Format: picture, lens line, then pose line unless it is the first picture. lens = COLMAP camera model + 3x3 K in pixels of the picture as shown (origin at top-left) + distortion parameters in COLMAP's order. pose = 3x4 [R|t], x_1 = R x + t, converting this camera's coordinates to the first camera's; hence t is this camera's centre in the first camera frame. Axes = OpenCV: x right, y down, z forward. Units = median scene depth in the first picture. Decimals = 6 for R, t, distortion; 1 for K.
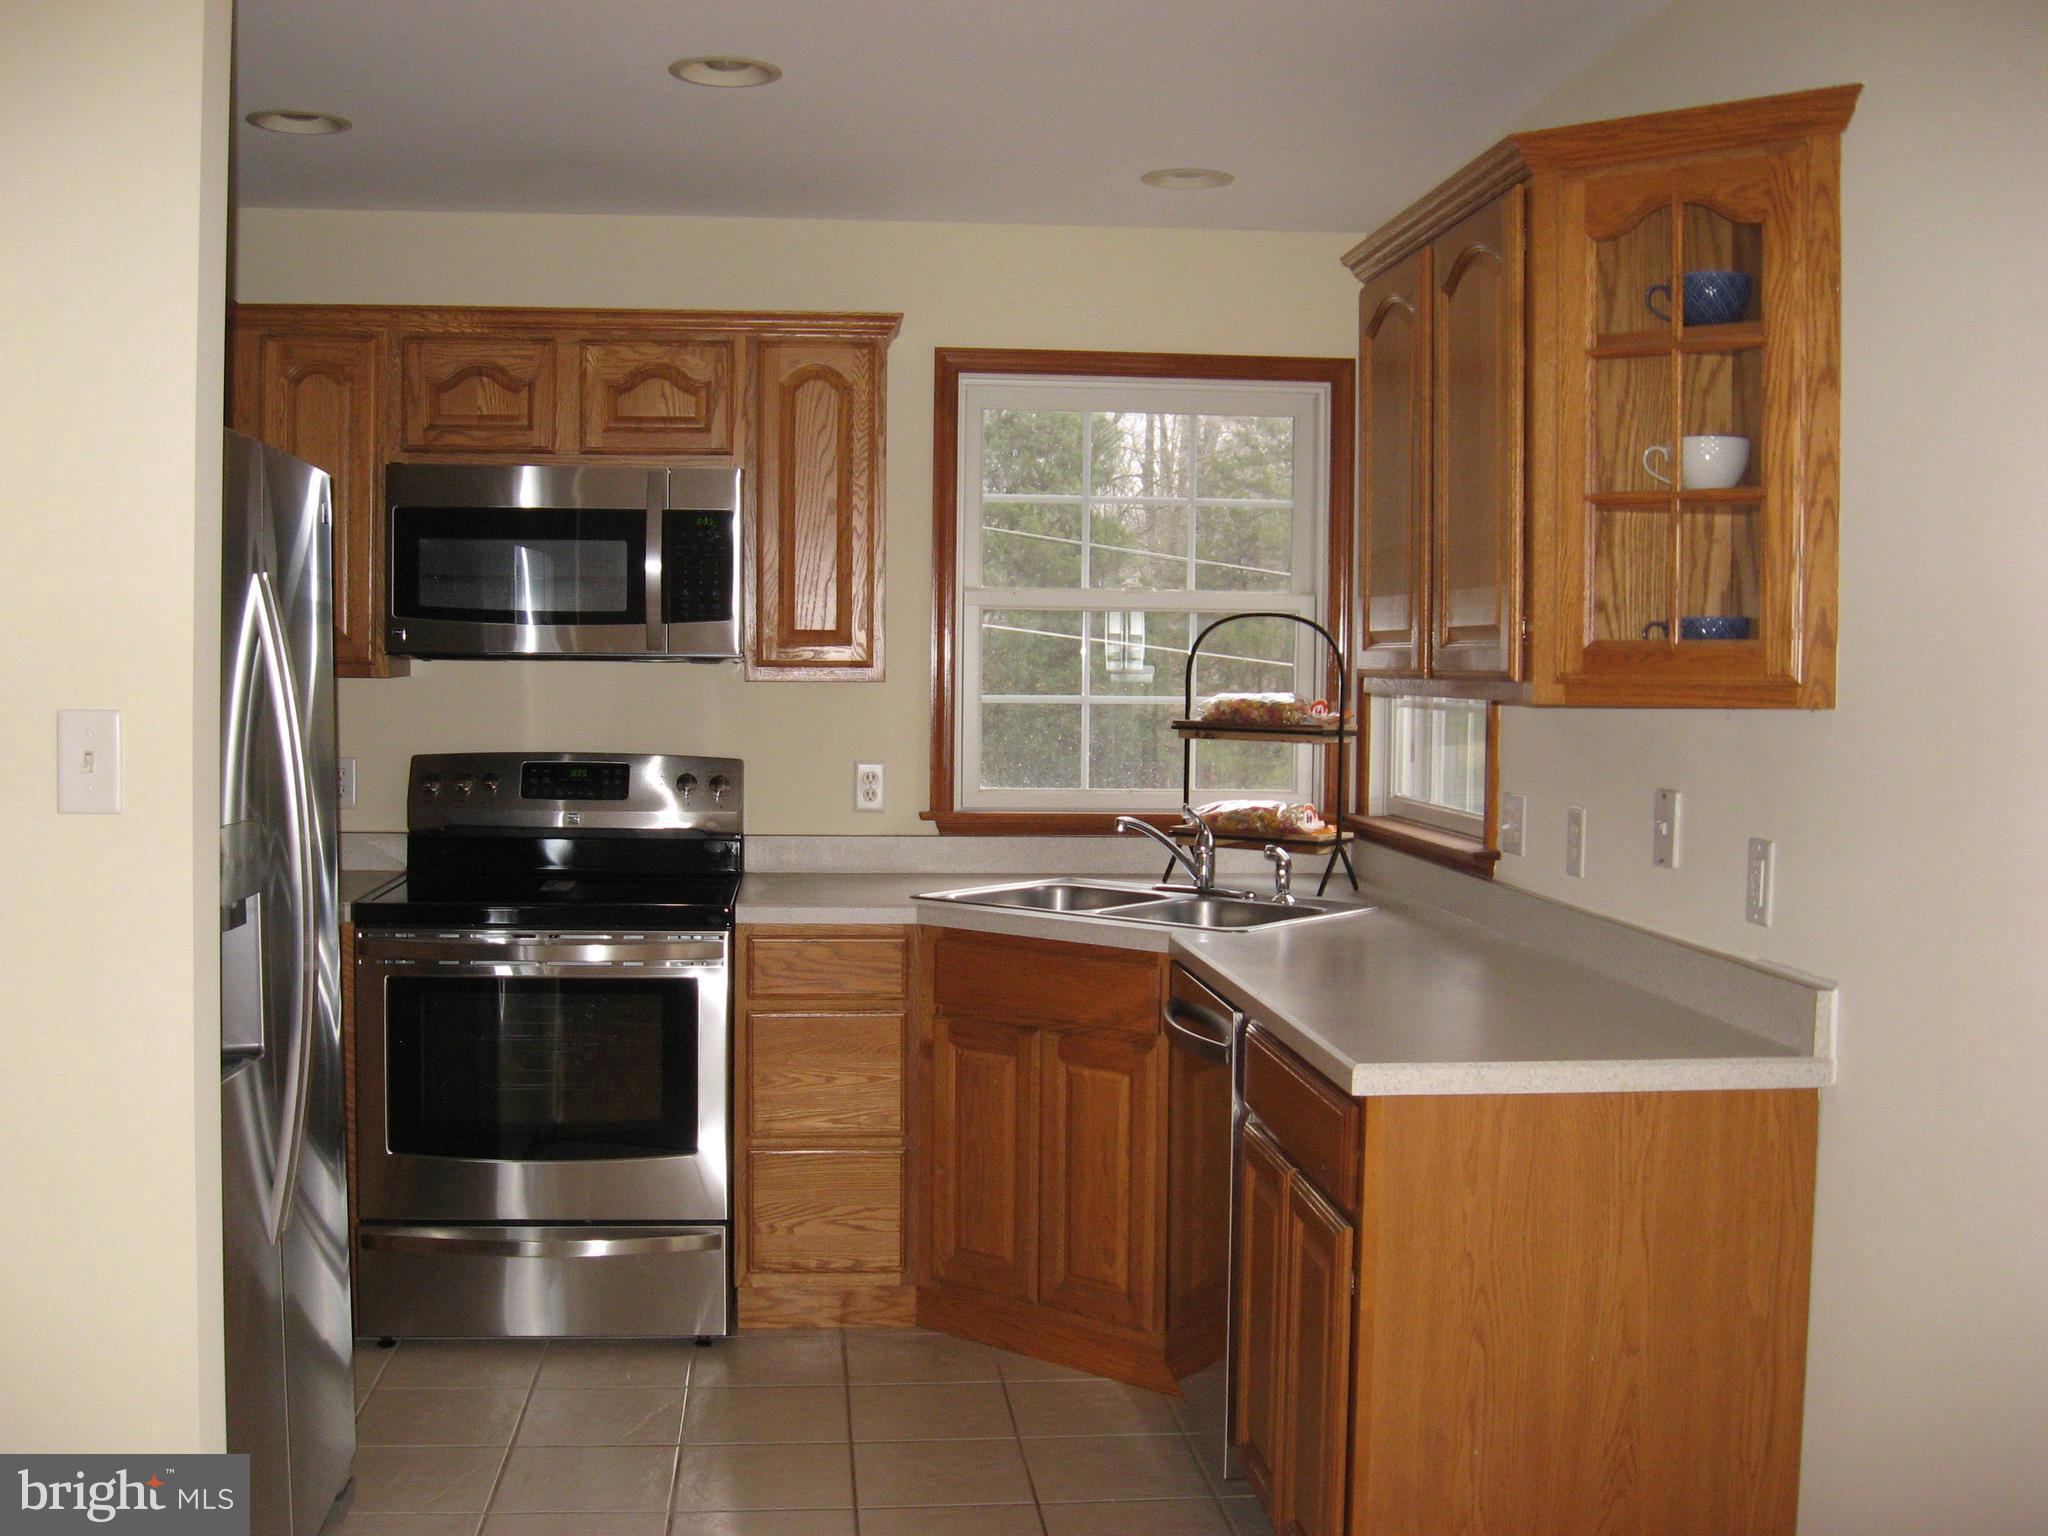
lens RADIAL K [[2115.3, 0, 1024.0], [0, 2115.3, 768.0], [0, 0, 1]] dist [-0.136161, 0.050348]
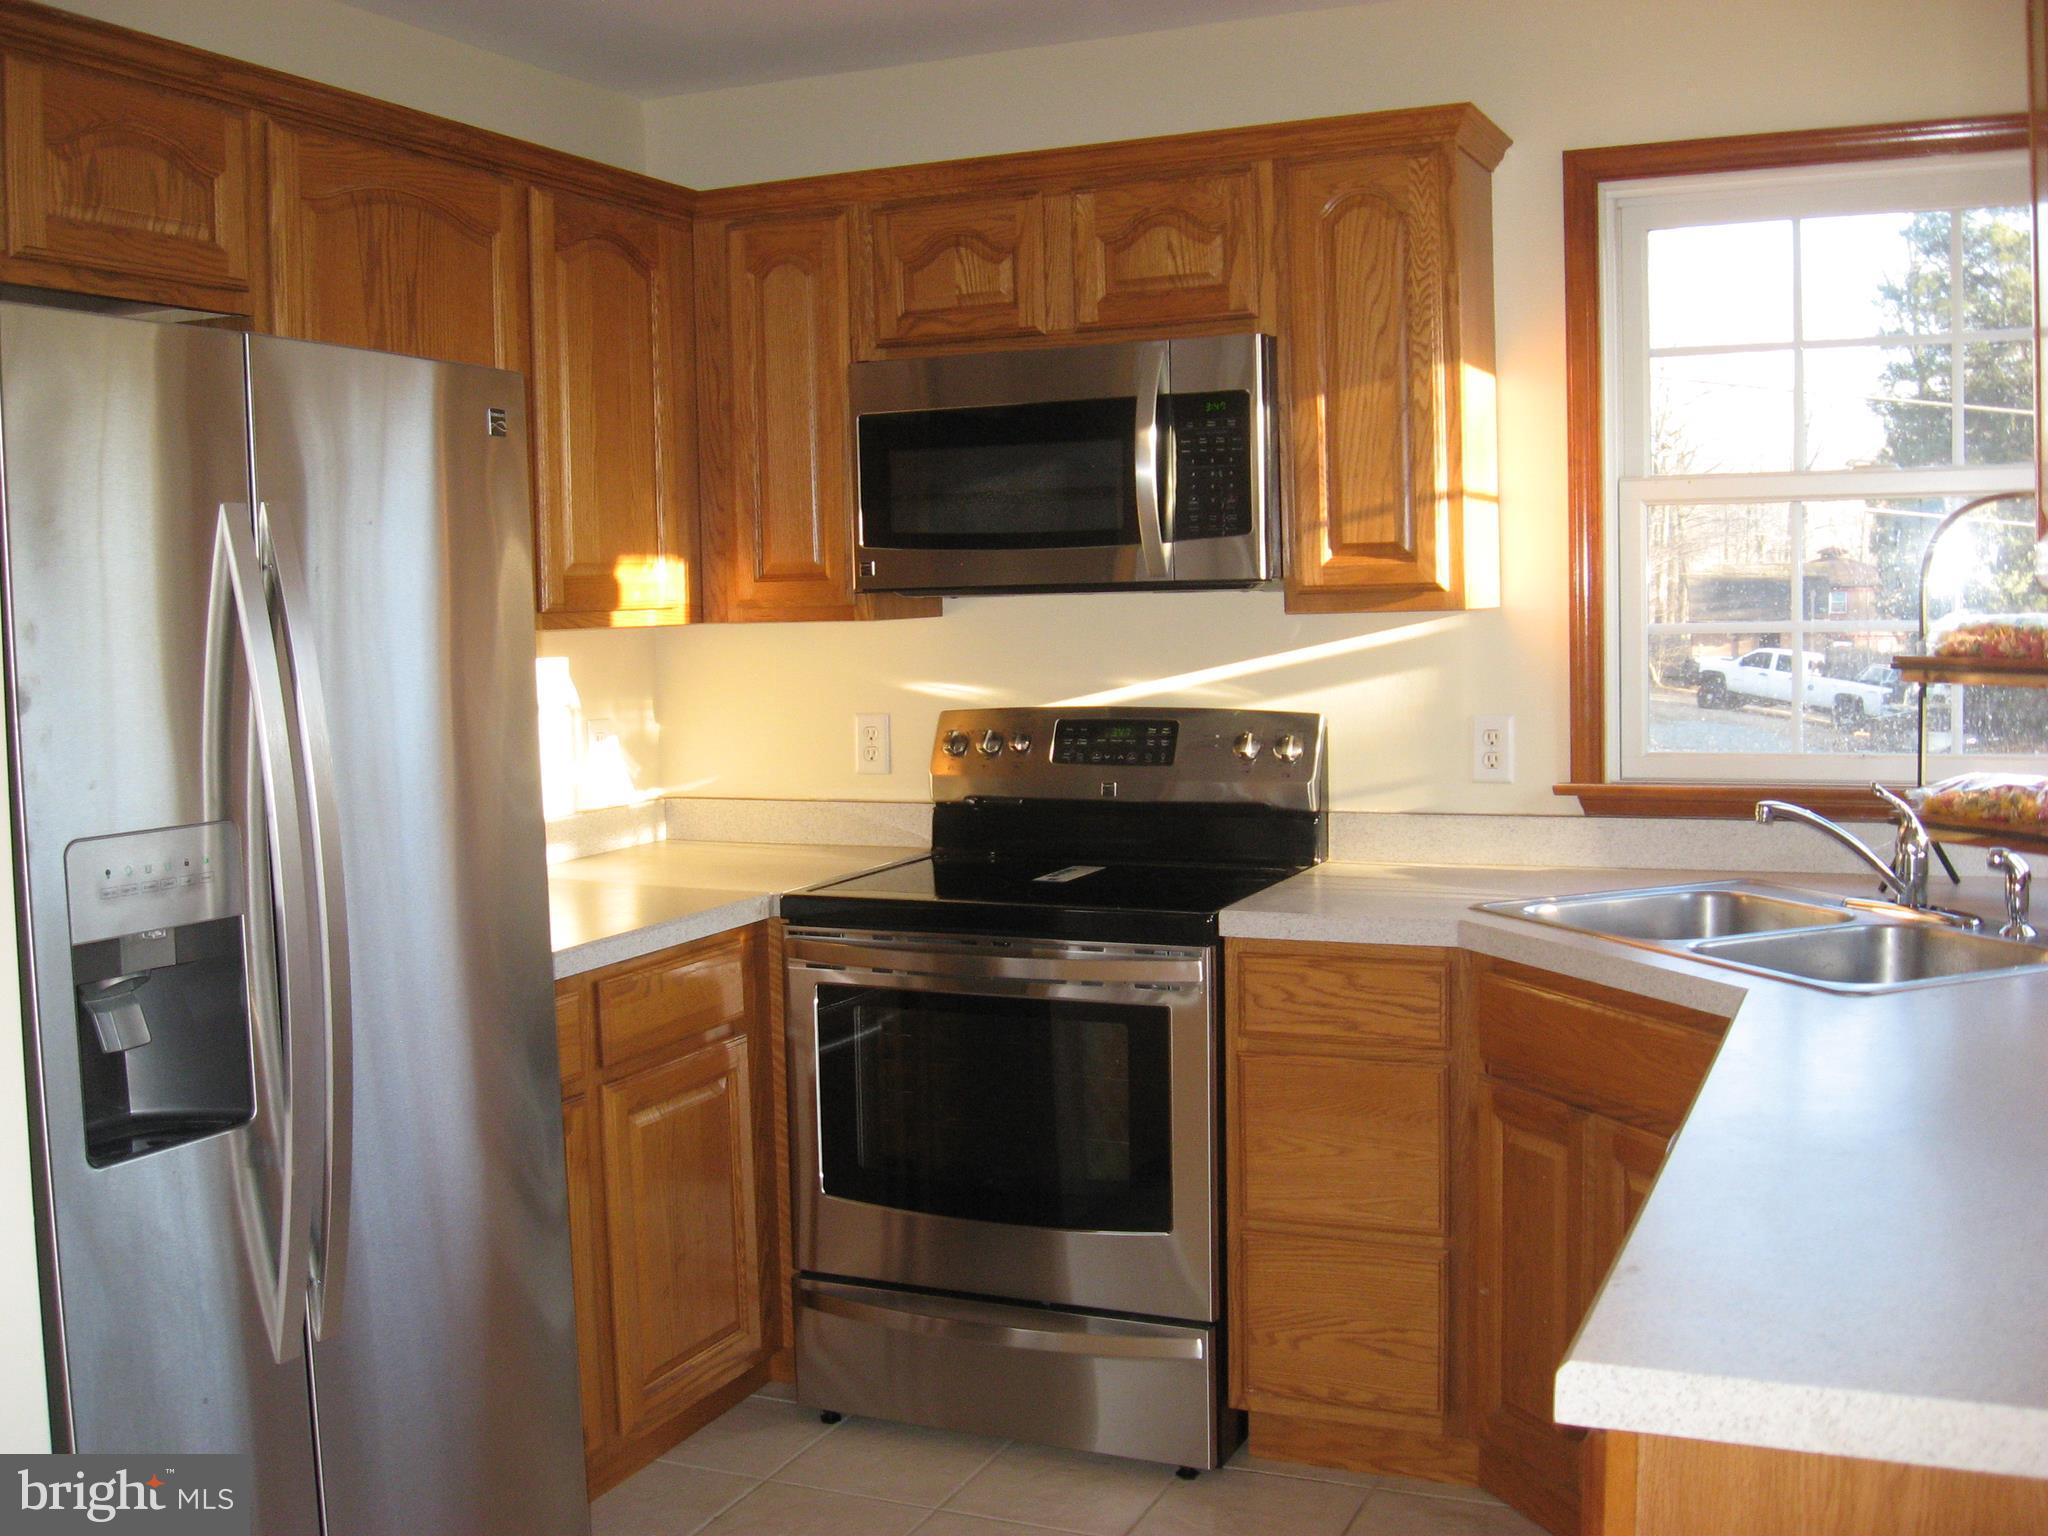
lens RADIAL K [[2115.3, 0, 1024.0], [0, 2115.3, 768.0], [0, 0, 1]] dist [-0.136161, 0.050348]
pose [[0.867628, 0.008703, -0.497137, 0.170911], [0.008407, 0.999447, 0.032171, -0.011021], [0.497142, -0.032092, 0.867075, 0.300567]]
